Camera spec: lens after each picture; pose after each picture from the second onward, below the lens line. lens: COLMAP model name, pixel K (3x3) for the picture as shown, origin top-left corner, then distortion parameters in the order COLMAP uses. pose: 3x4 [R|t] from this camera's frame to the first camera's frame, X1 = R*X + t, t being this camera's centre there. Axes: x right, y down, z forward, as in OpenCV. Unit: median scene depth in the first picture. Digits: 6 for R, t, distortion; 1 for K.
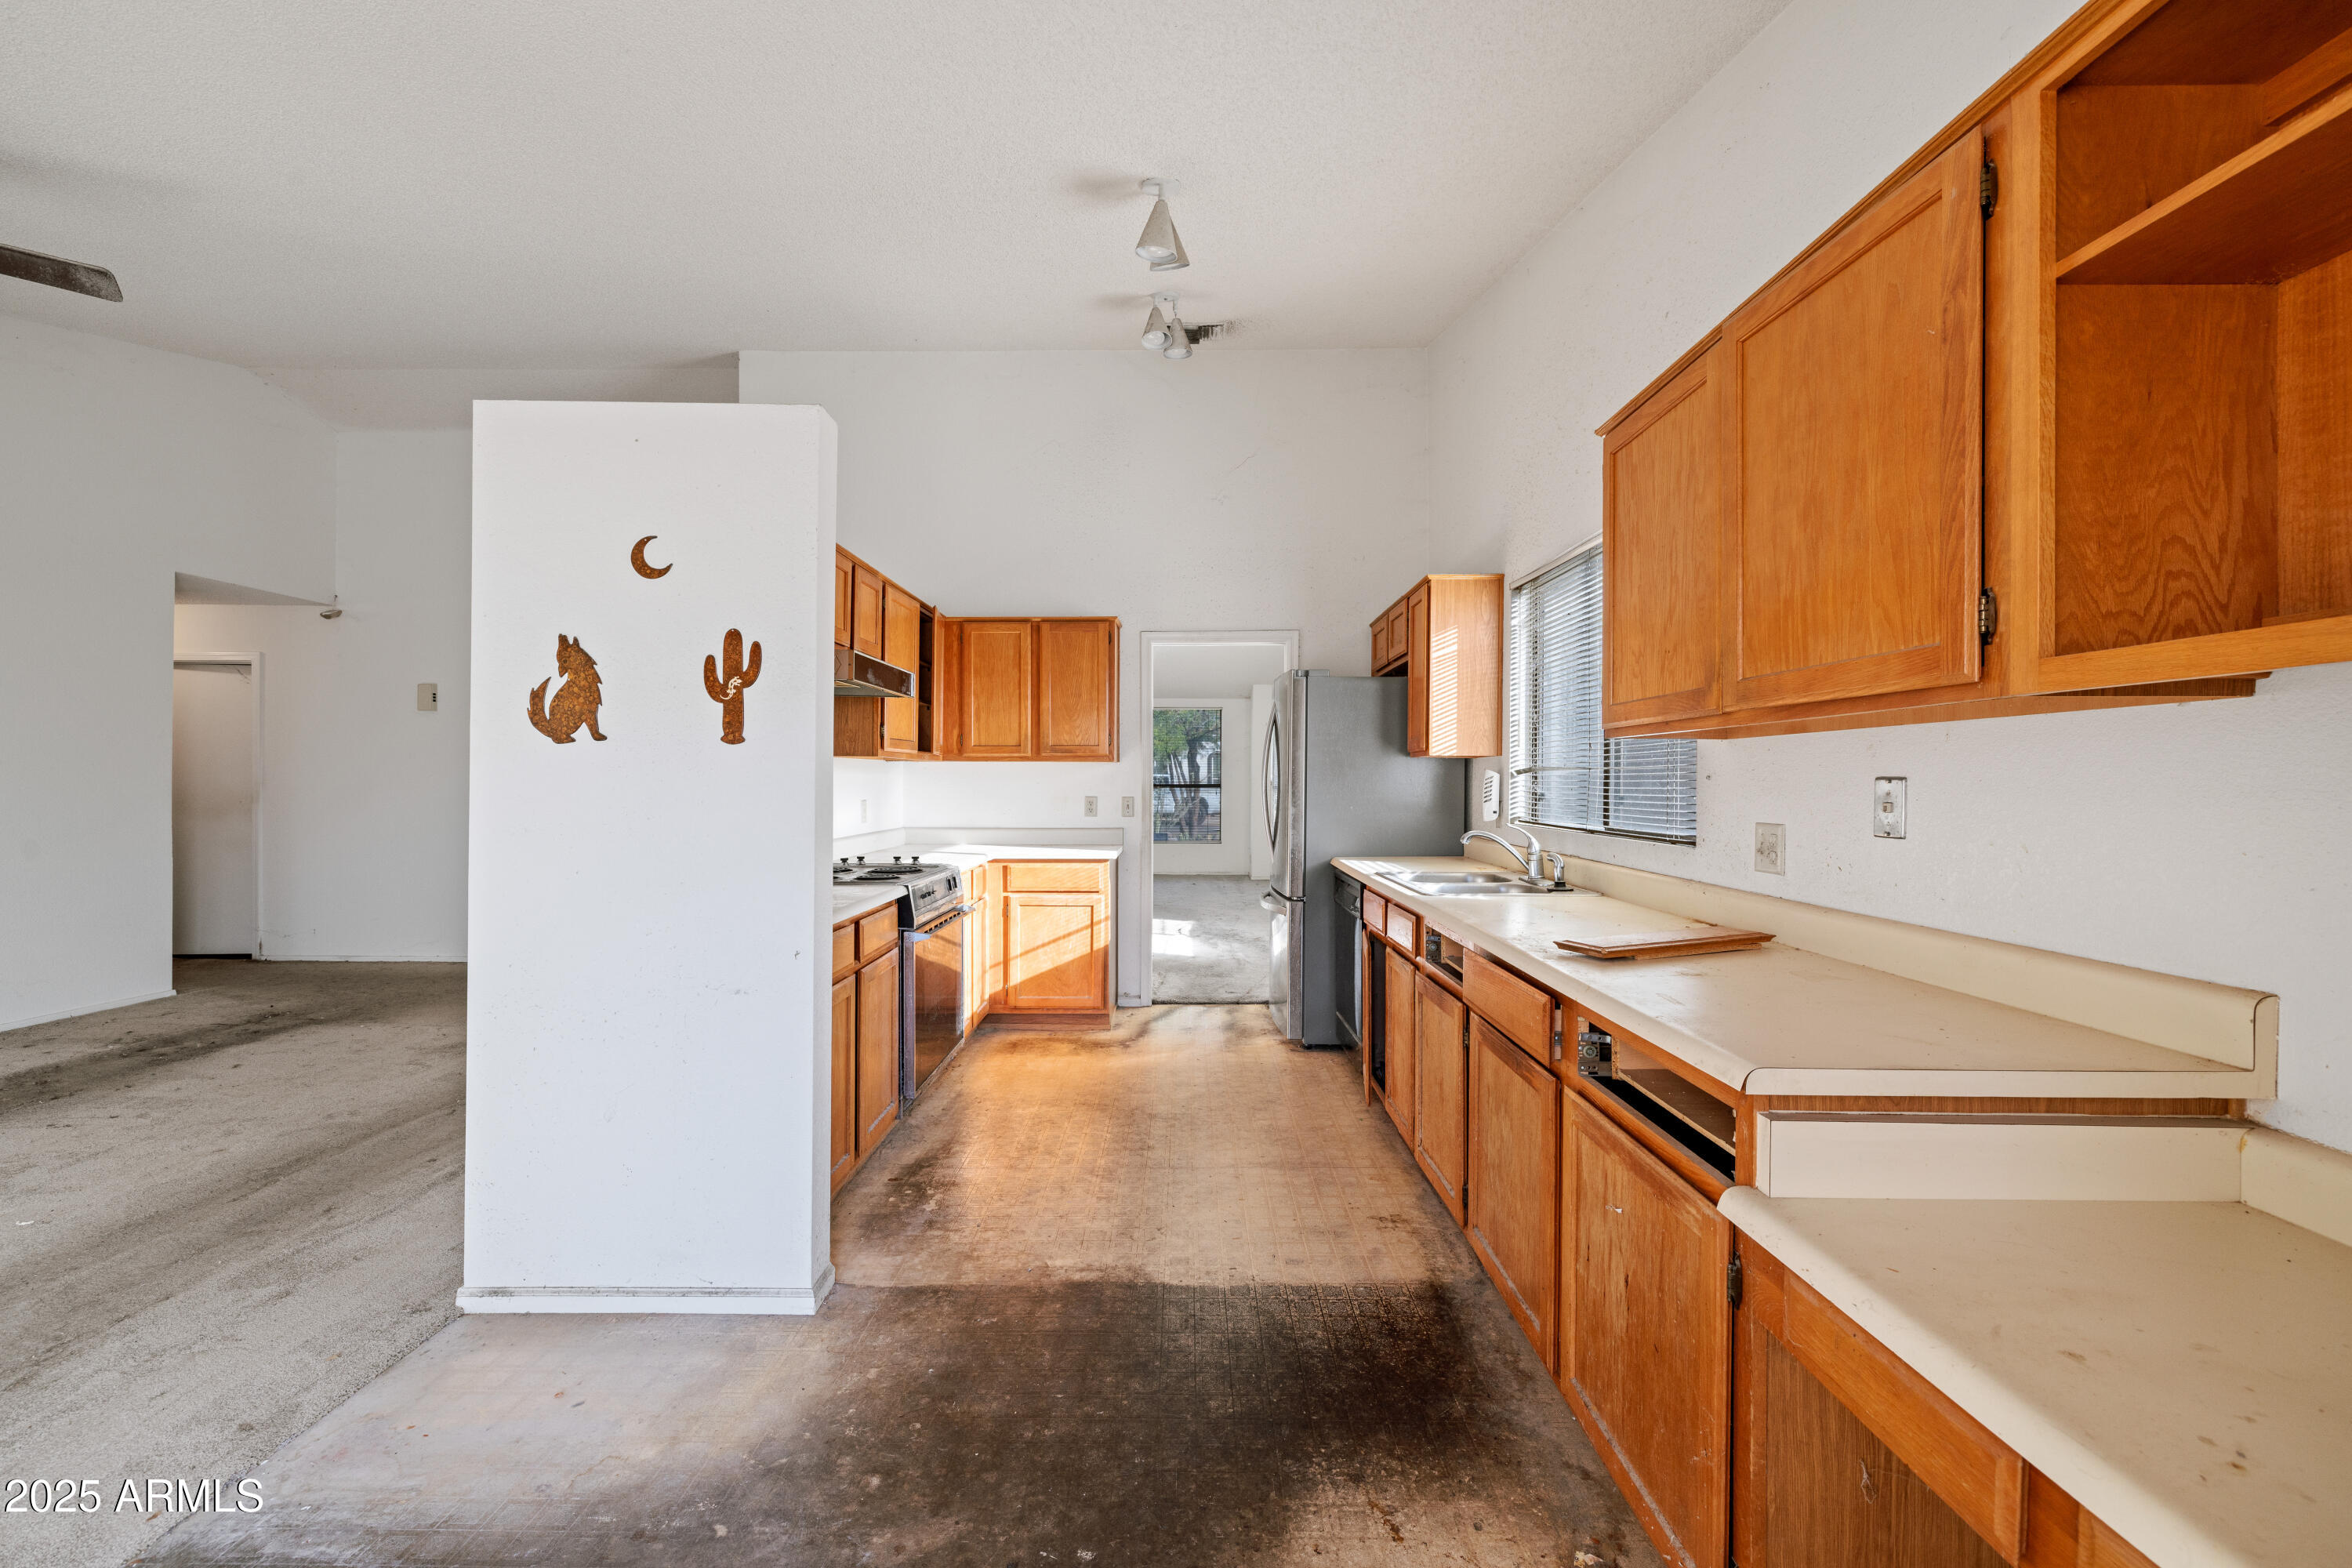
lens RADIAL K [[1047.4, 0, 1176.0], [0, 1047.4, 784.0], [0, 0, 1]] dist [-0.000837, -0.000009]
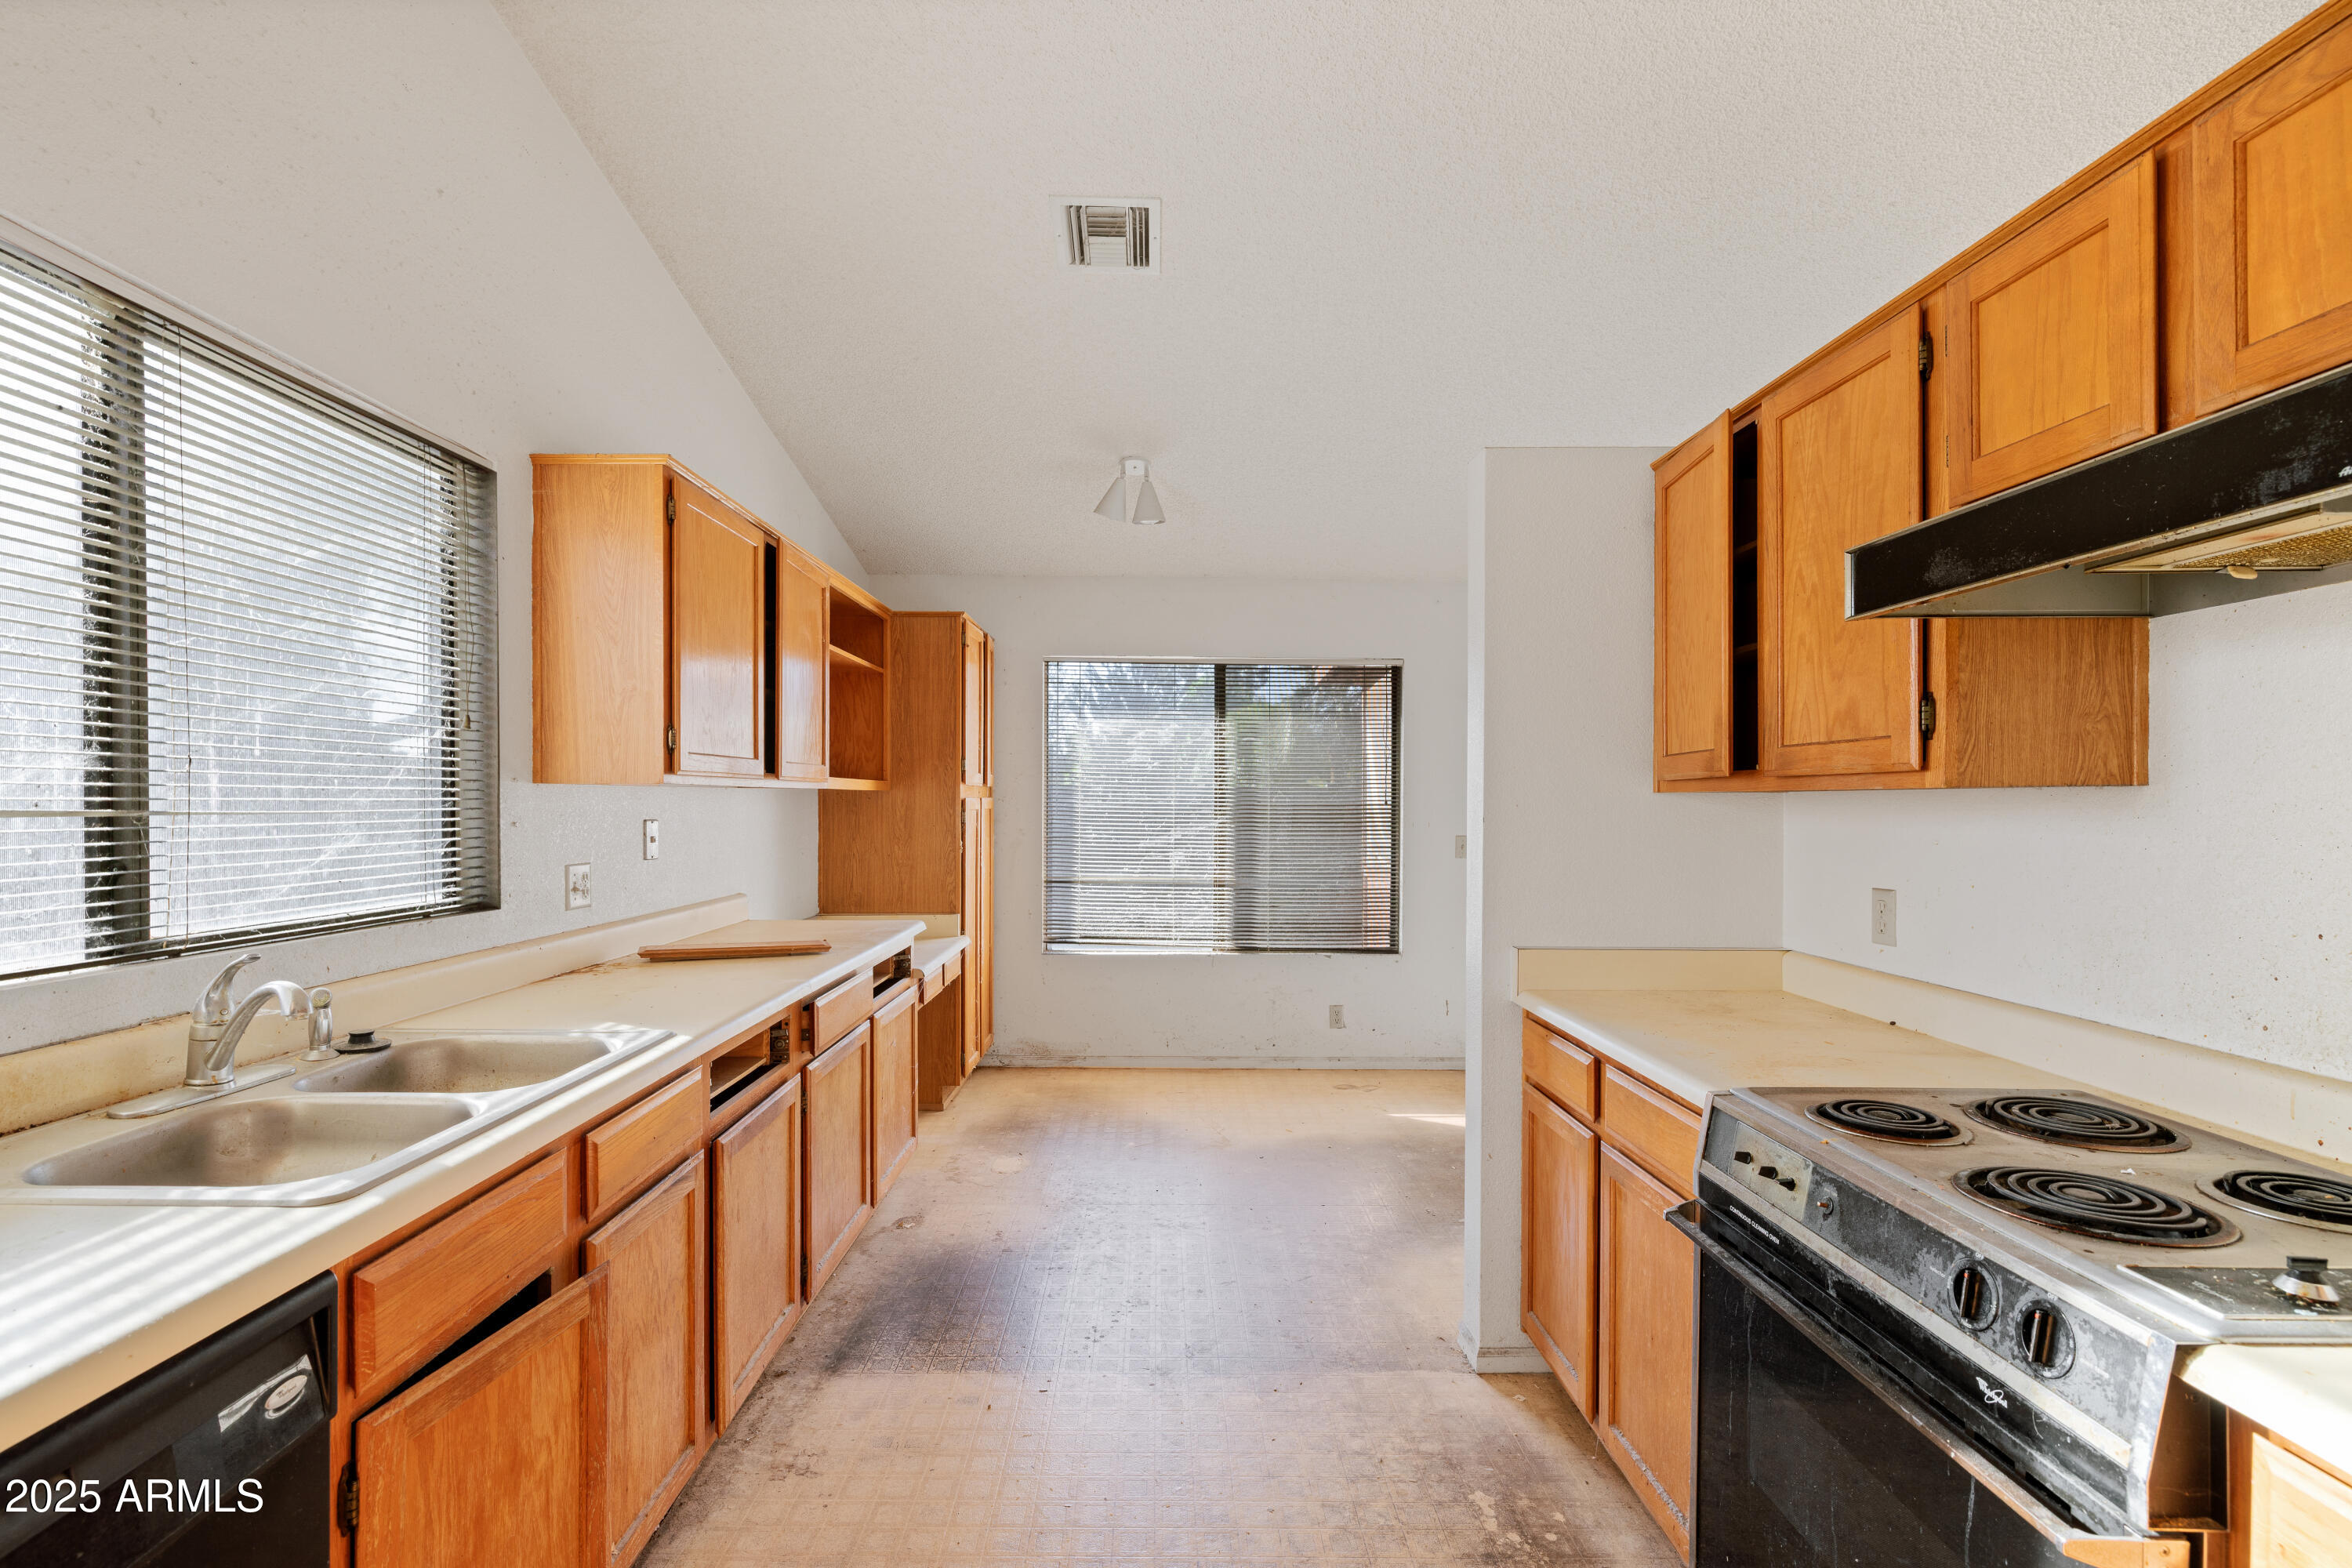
lens RADIAL K [[1107.1, 0, 1174.4], [0, 1107.1, 807.7], [0, 0, 1]] dist [-0.000061, -0.000002]
pose [[-0.999672, -0.001441, -0.025557, -0.028452], [-0.001456, 0.999999, 0.000549, -0.021009], [0.025556, 0.000586, -0.999673, 1.706640]]
